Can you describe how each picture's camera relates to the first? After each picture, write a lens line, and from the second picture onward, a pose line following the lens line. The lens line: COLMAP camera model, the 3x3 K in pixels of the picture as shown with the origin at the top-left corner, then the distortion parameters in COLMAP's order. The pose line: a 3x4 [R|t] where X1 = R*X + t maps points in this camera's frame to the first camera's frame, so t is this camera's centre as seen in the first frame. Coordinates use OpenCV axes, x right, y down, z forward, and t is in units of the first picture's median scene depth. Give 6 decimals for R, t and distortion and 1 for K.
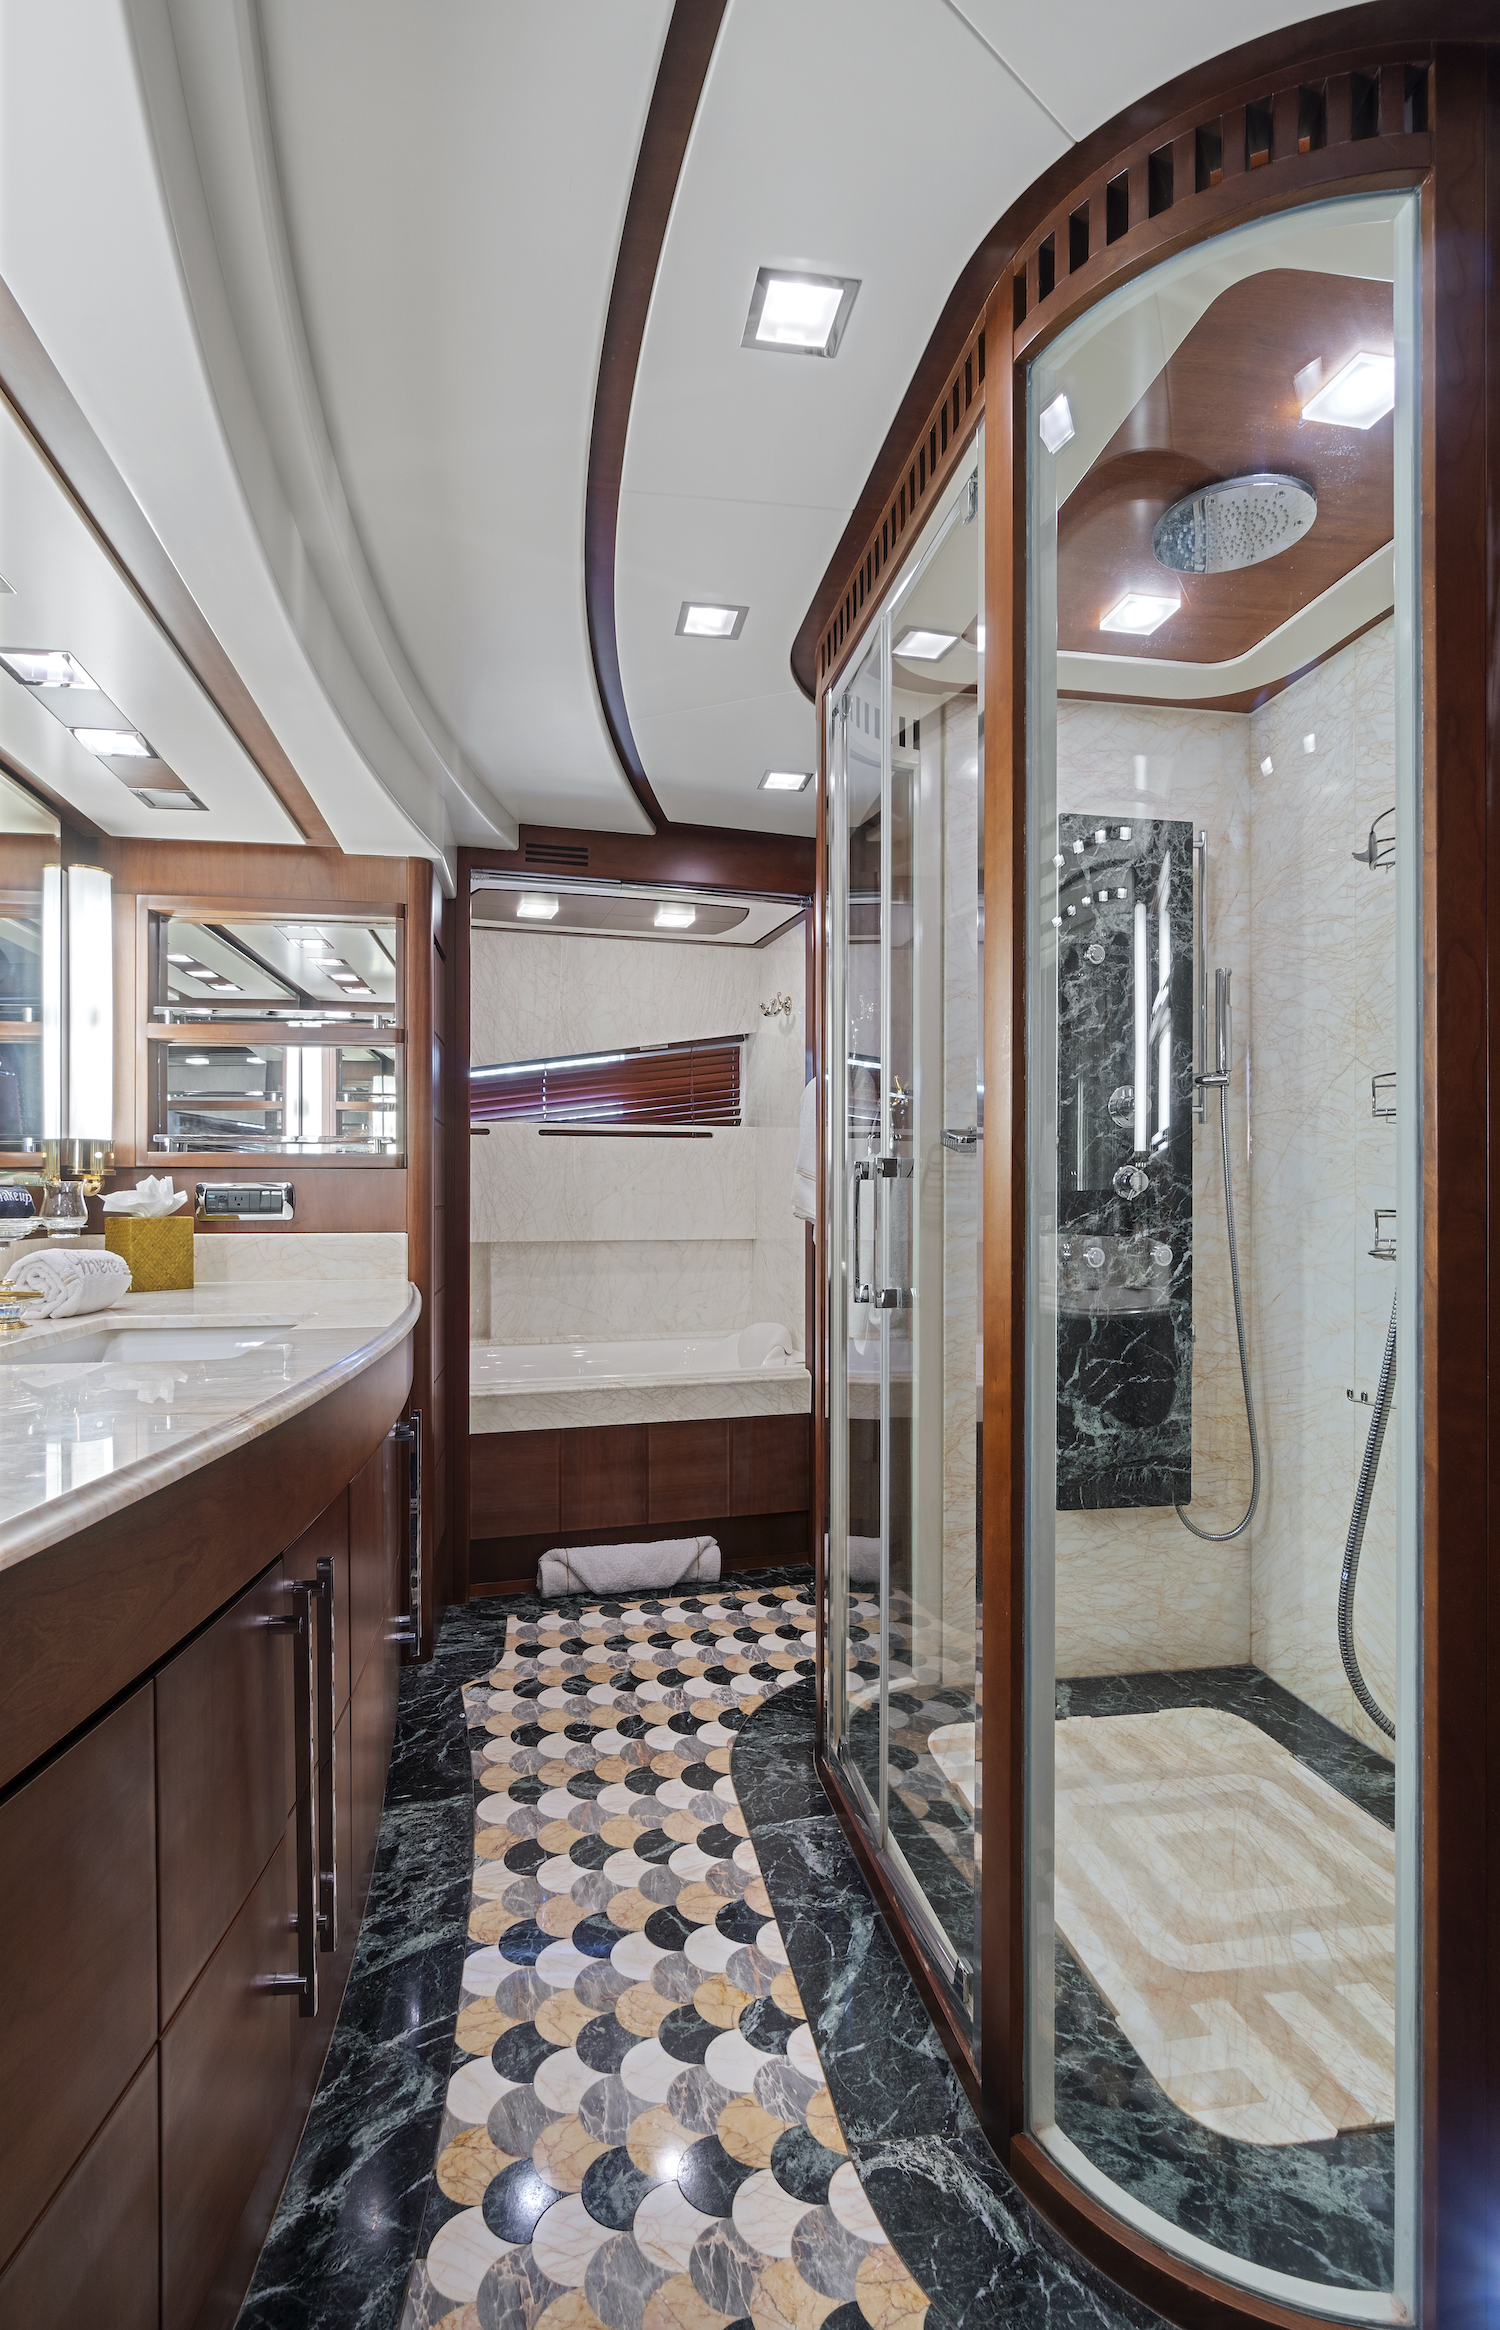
lens RADIAL K [[1106.6, 0, 746.4], [0, 1106.6, 1172.7], [0, 0, 1]] dist [-0.011593, 0.005205]
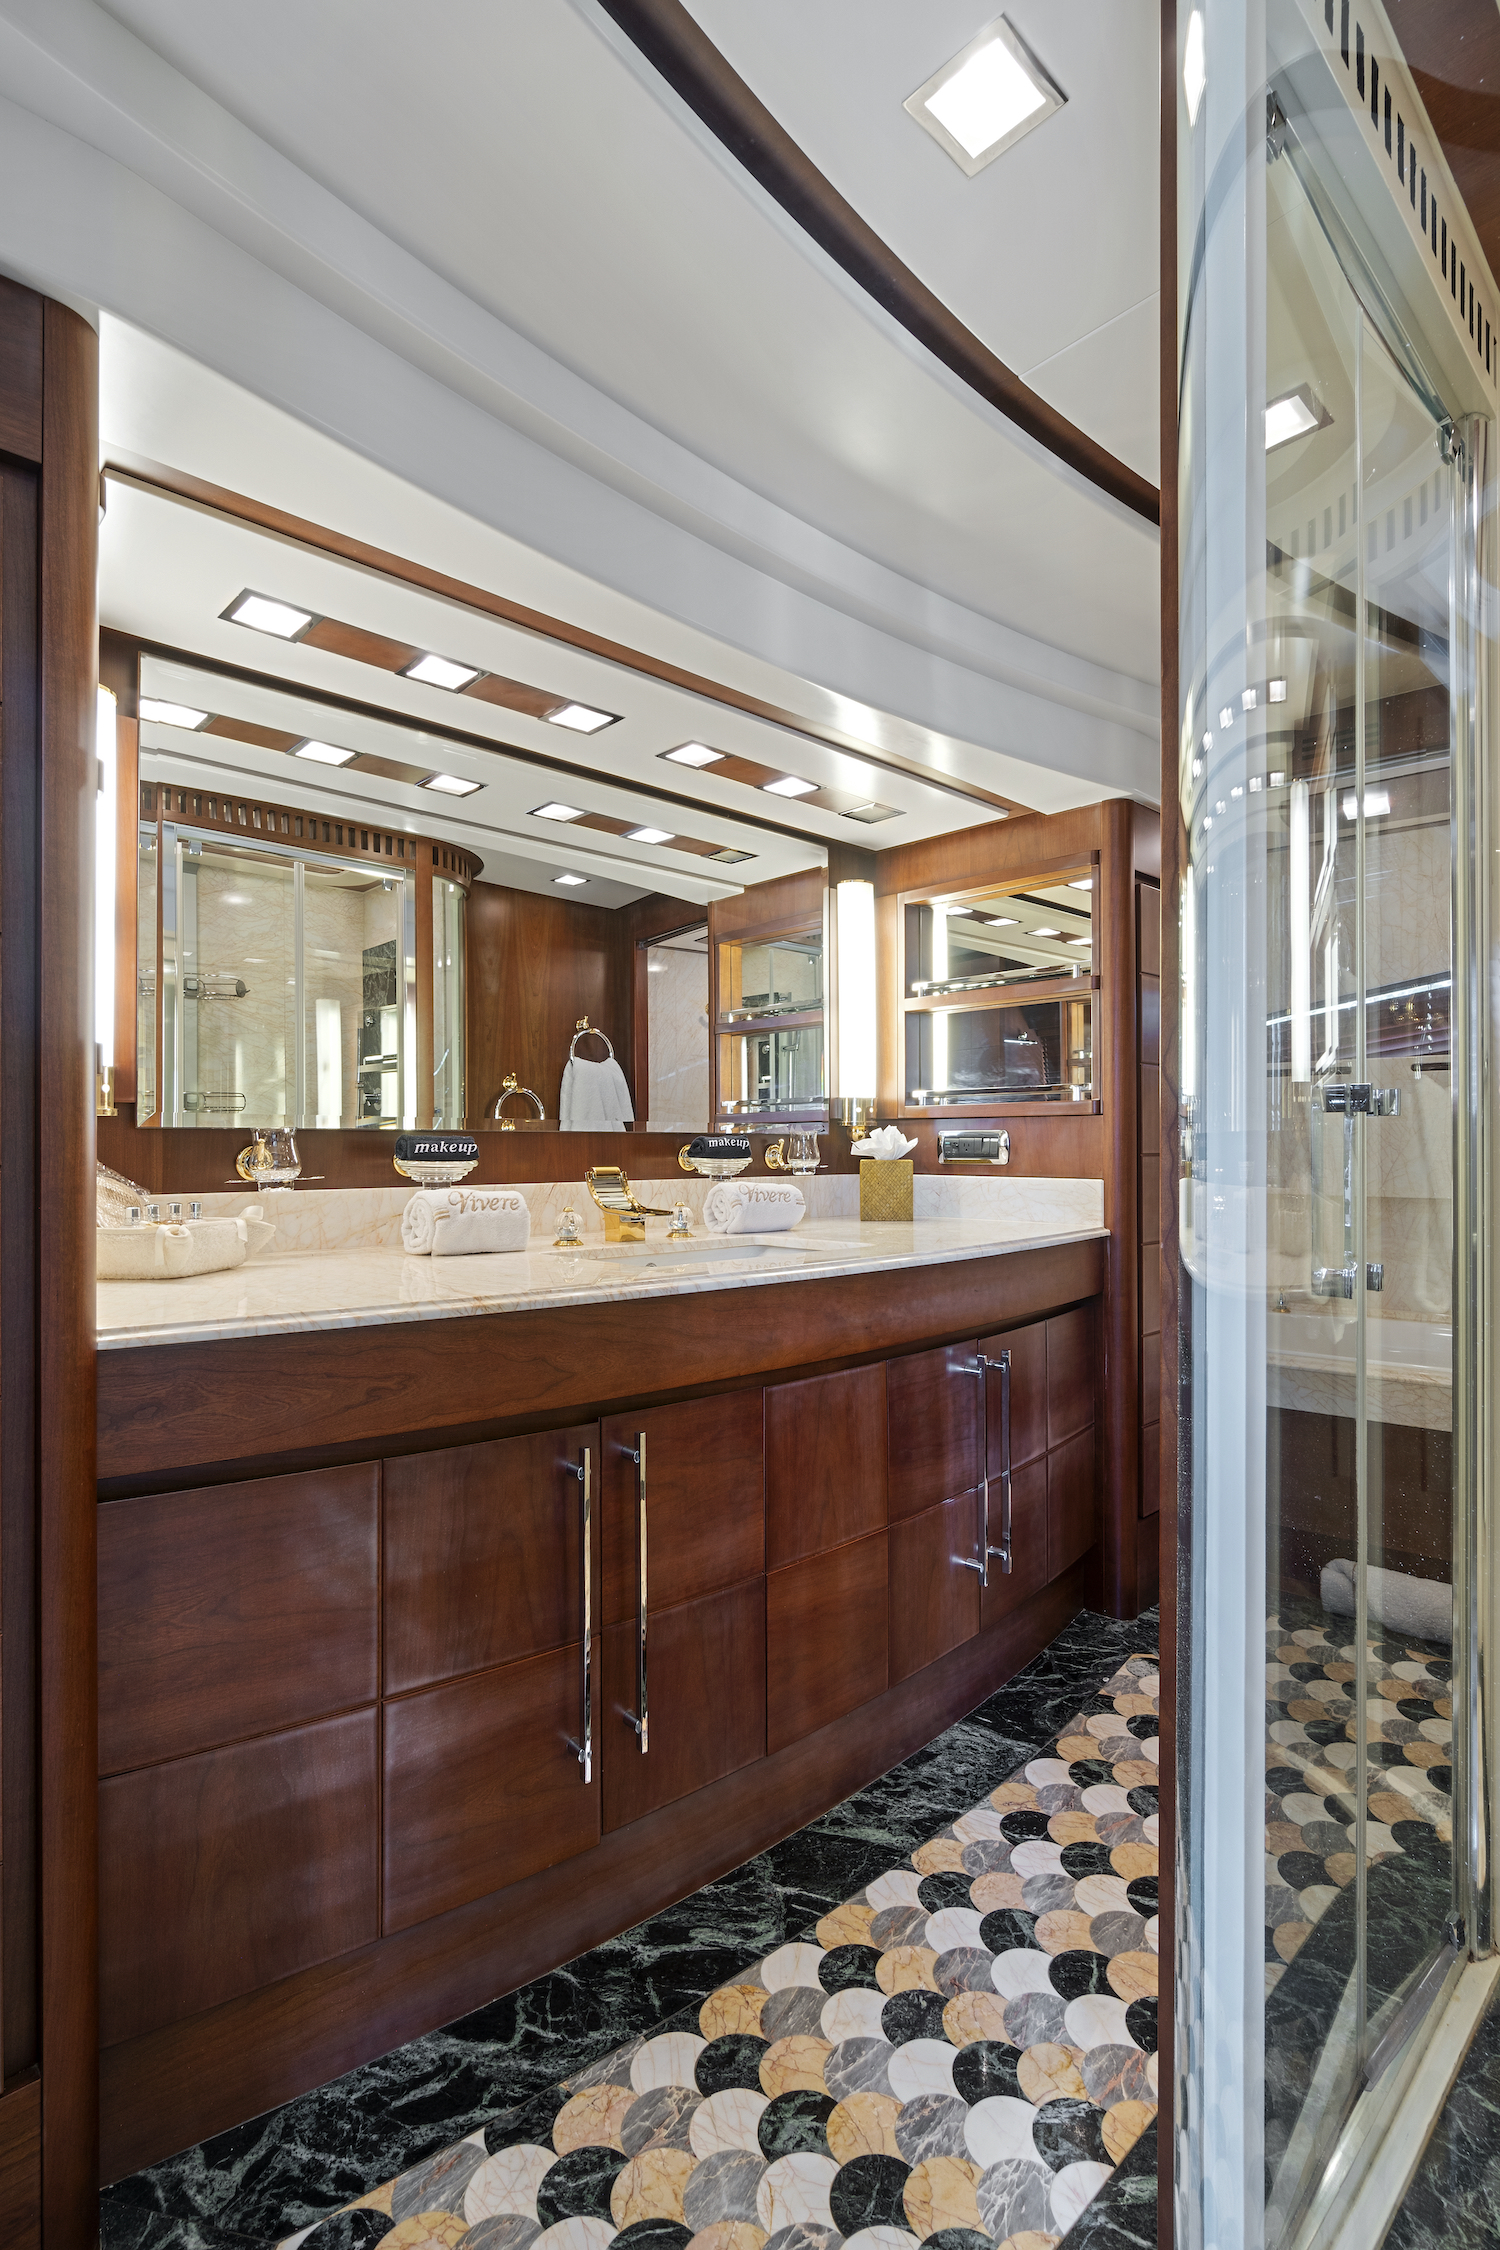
lens RADIAL K [[1077.5, 0, 750.0], [0, 1077.5, 1125.0], [0, 0, 1]] dist [0.000968, 0.000467]
pose [[0.562199, -0.017700, -0.826812, 0.536715], [0.018737, 0.999787, -0.008662, 0.013323], [0.826789, -0.010622, 0.562411, 0.326307]]
